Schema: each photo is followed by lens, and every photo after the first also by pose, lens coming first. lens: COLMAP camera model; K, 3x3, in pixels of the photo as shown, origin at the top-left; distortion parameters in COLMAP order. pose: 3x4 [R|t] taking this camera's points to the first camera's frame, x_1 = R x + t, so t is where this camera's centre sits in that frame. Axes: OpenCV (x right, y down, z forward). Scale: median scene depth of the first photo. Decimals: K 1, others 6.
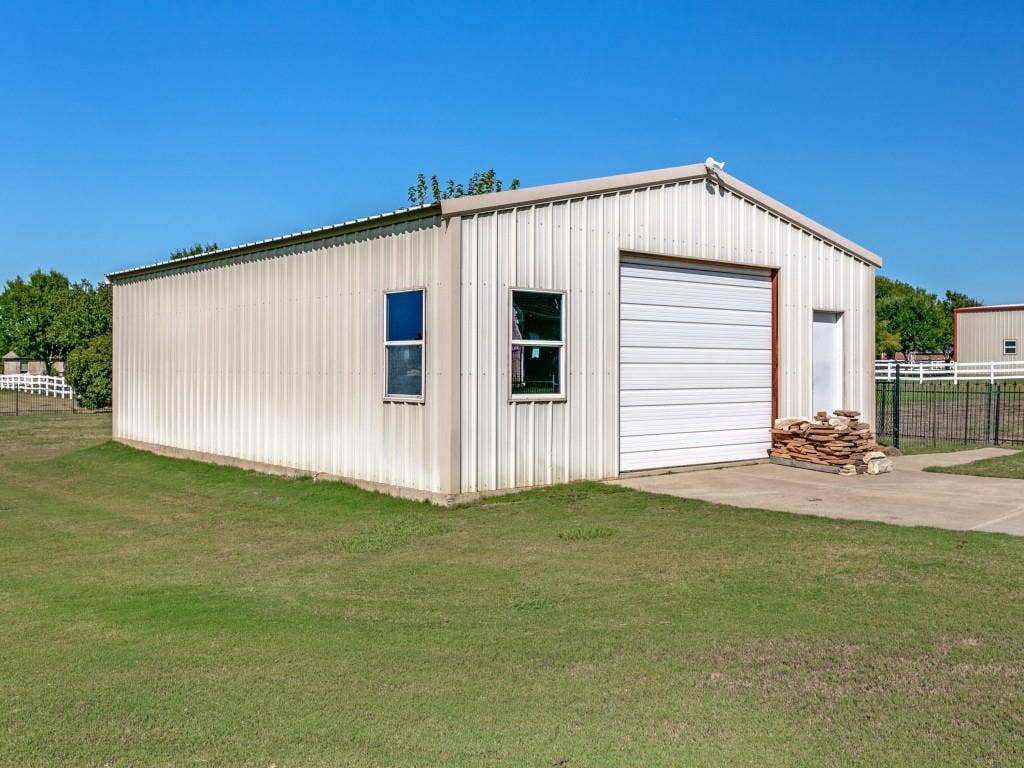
lens RADIAL K [[983.7, 0, 512.0], [0, 983.7, 384.0], [0, 0, 1]] dist [-0.005398, -0.005127]
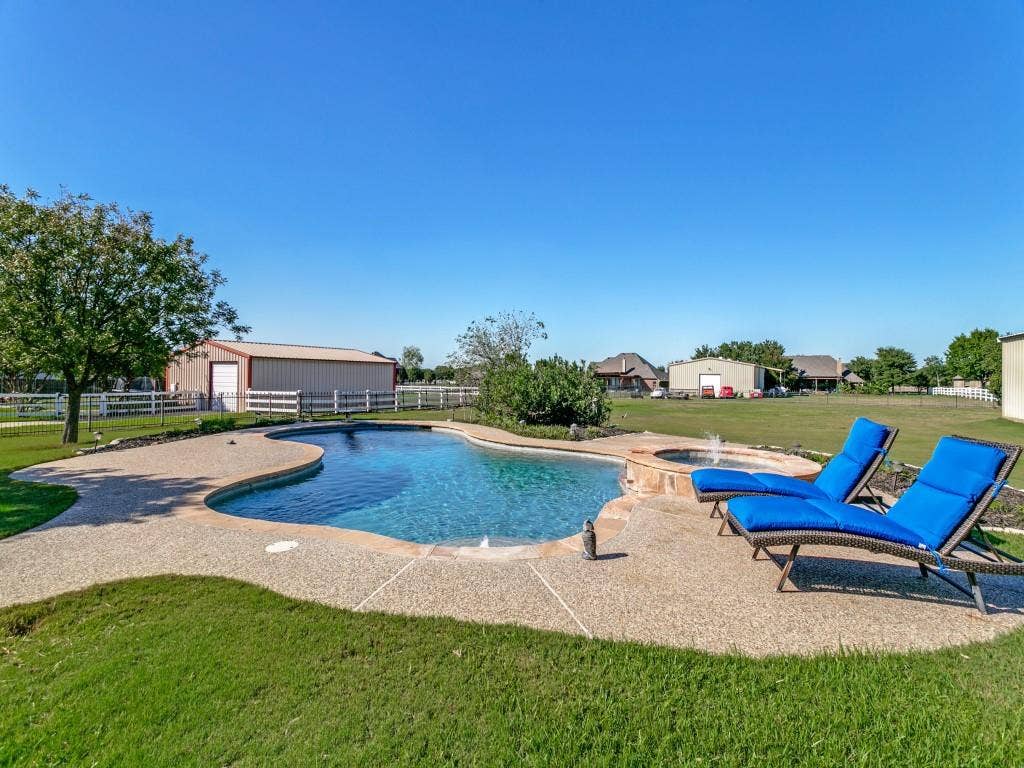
lens RADIAL K [[483.5, 0, 512.0], [0, 483.5, 370.9], [0, 0, 1]] dist [0.001232, 0.000628]
pose [[0.342647, -0.009177, -0.939419, 0.261512], [-0.030590, 0.999313, -0.020920, 0.015901], [0.938966, 0.035905, 0.342131, -0.420598]]
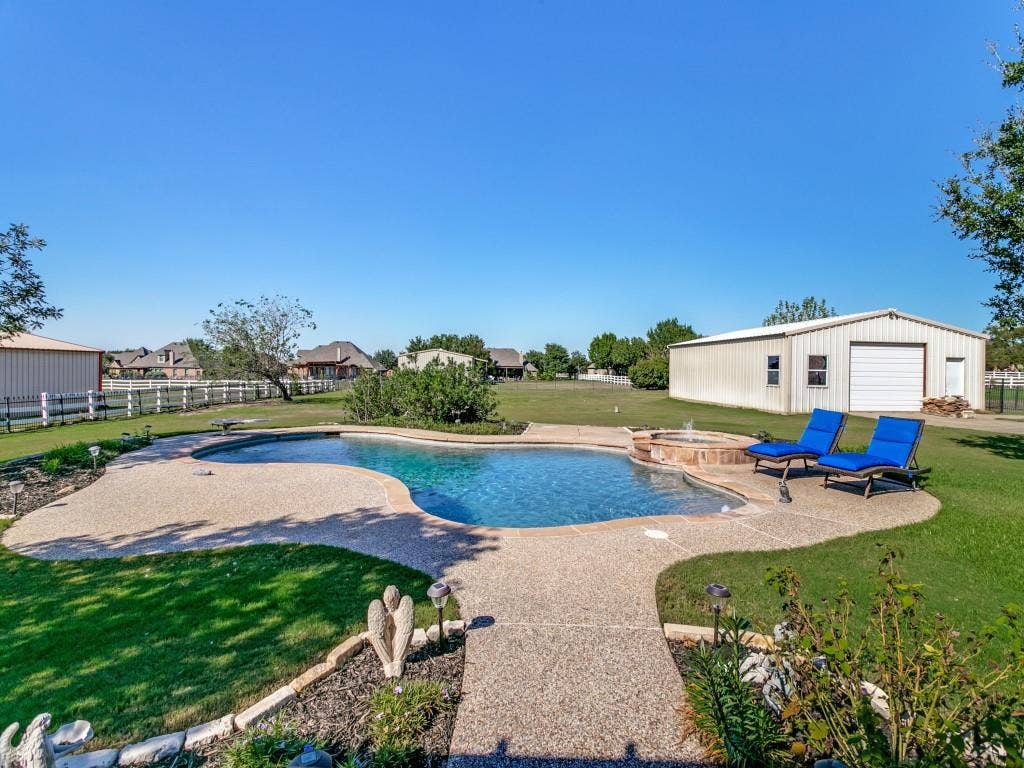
lens RADIAL K [[483.5, 0, 512.0], [0, 483.5, 370.9], [0, 0, 1]] dist [0.001232, 0.000628]
pose [[0.825793, 0.011040, -0.563865, 0.077029], [-0.021635, 0.999693, -0.012112, 0.002584], [0.563558, 0.022201, 0.825778, -0.778359]]
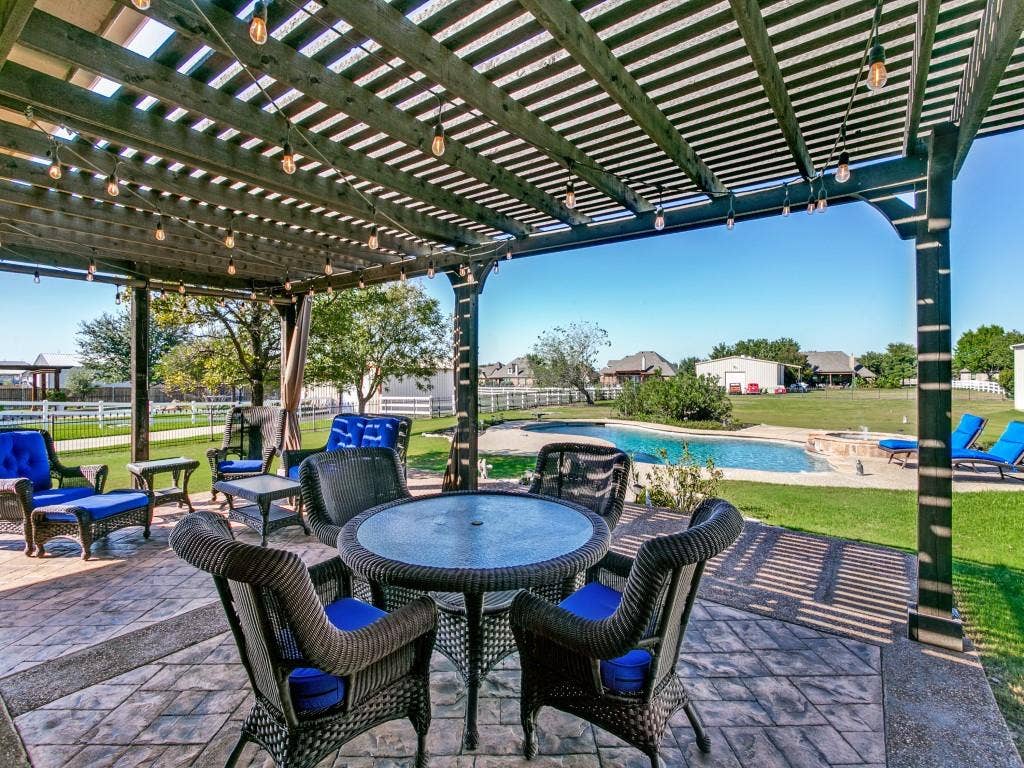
lens RADIAL K [[483.5, 0, 512.0], [0, 483.5, 370.9], [0, 0, 1]] dist [0.001232, 0.000628]
pose [[0.340673, -0.009985, -0.940129, 0.456725], [-0.014261, 0.999774, -0.015786, -0.006789], [0.940074, 0.018785, 0.340454, -0.907048]]
